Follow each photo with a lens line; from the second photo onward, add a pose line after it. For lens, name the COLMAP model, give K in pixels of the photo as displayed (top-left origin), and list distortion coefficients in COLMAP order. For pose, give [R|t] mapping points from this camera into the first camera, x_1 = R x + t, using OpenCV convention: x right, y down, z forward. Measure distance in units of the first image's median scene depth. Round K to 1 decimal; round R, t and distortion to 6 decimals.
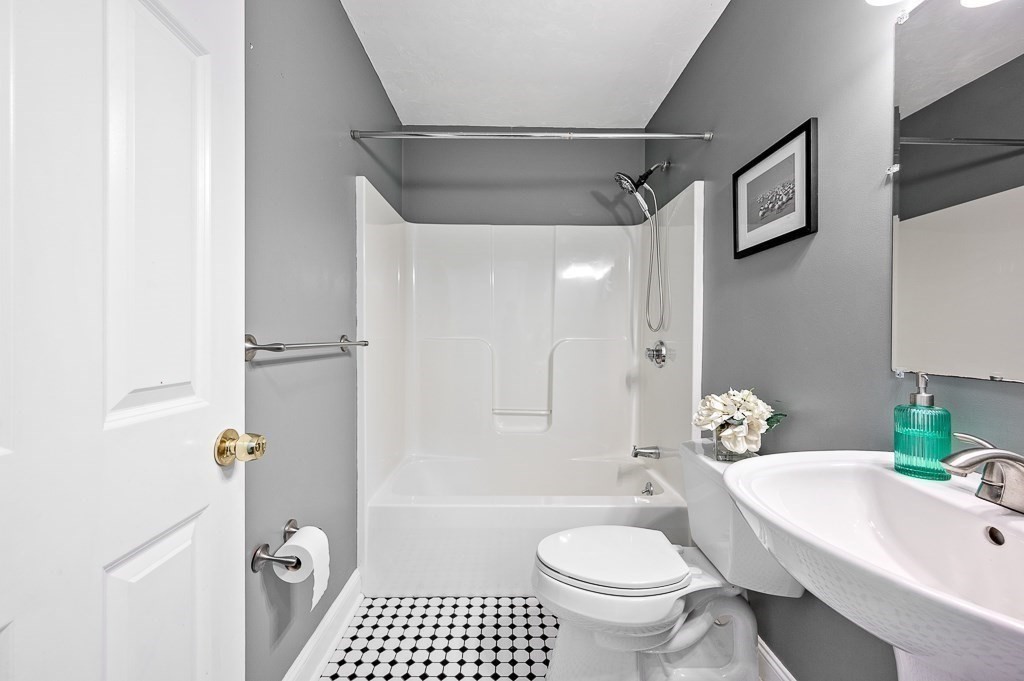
lens RADIAL K [[413.0, 0, 512.0], [0, 413.0, 340.5], [0, 0, 1]] dist [-0.000733, 0.000055]
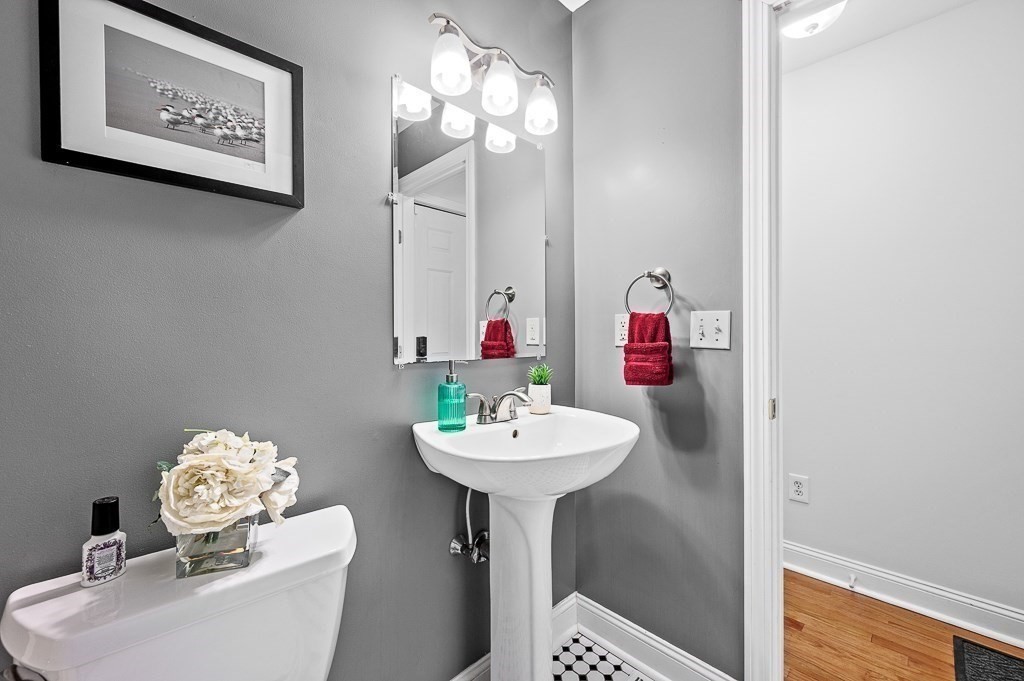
lens RADIAL K [[413.0, 0, 512.0], [0, 413.0, 340.5], [0, 0, 1]] dist [-0.000733, 0.000055]
pose [[-0.685521, -0.003414, 0.728045, -0.134647], [0.016991, 0.999642, 0.020686, -0.009764], [-0.727854, 0.026551, -0.685218, 1.137636]]
